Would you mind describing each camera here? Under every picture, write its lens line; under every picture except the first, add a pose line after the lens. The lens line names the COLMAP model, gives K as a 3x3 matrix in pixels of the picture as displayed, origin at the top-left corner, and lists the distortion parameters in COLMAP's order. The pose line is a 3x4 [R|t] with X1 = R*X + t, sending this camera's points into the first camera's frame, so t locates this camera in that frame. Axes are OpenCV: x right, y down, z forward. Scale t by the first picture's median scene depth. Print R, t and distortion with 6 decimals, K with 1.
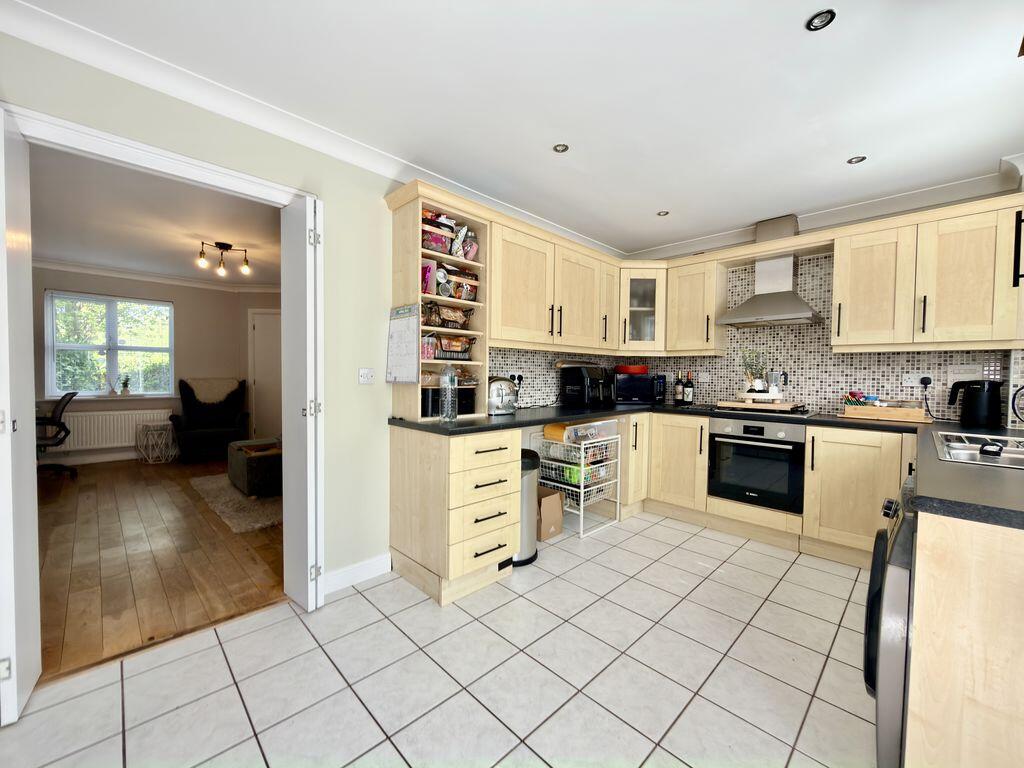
lens RADIAL K [[408.8, 0, 513.1], [0, 408.8, 385.9], [0, 0, 1]] dist [-0.001717, -0.000060]
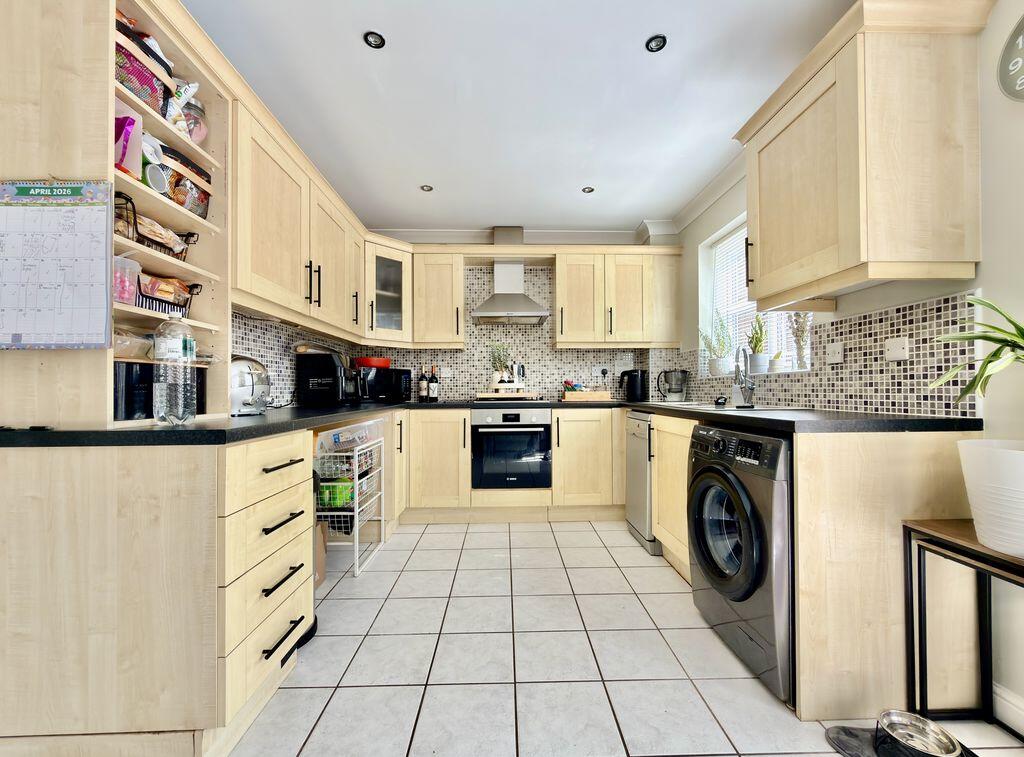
lens RADIAL K [[423.2, 0, 512.6], [0, 423.2, 385.0], [0, 0, 1]] dist [-0.000133, -0.000157]
pose [[0.680524, -0.006987, 0.732692, -0.205283], [0.036742, 0.999022, -0.024598, 0.049616], [-0.731804, 0.043660, 0.680115, 0.241663]]
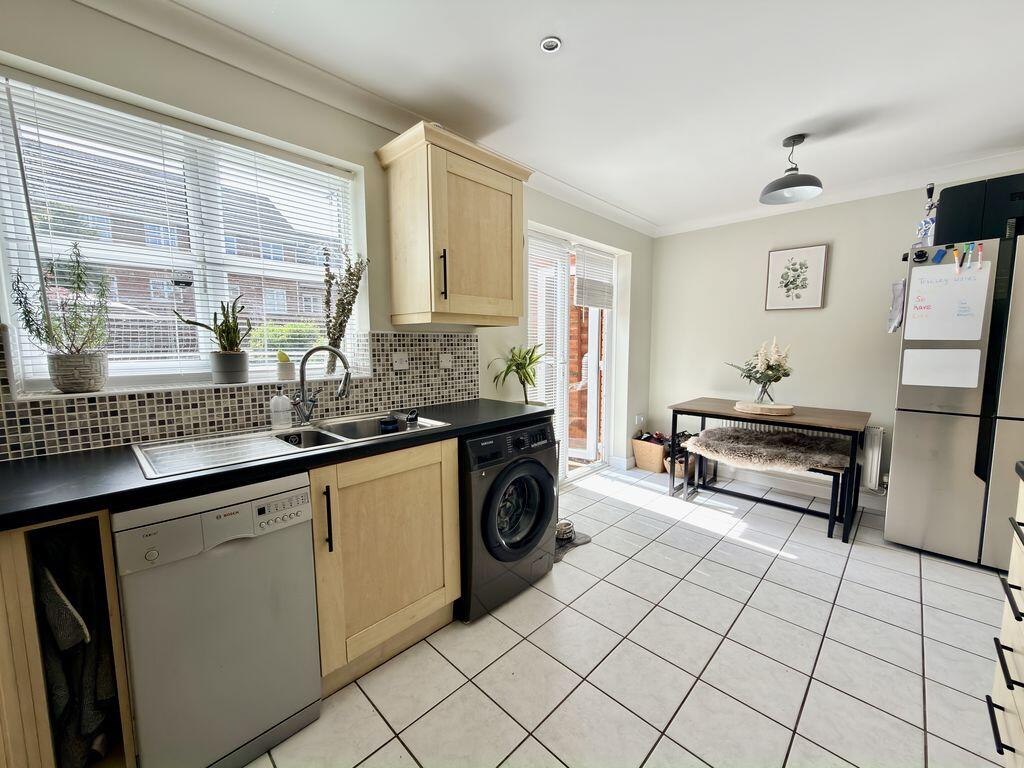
lens RADIAL K [[408.8, 0, 513.1], [0, 408.8, 385.9], [0, 0, 1]] dist [-0.001717, -0.000060]
pose [[-0.999590, -0.007669, -0.027593, 0.414182], [-0.011366, 0.990581, 0.136458, -0.054671], [0.026286, 0.136716, -0.990262, 1.056390]]
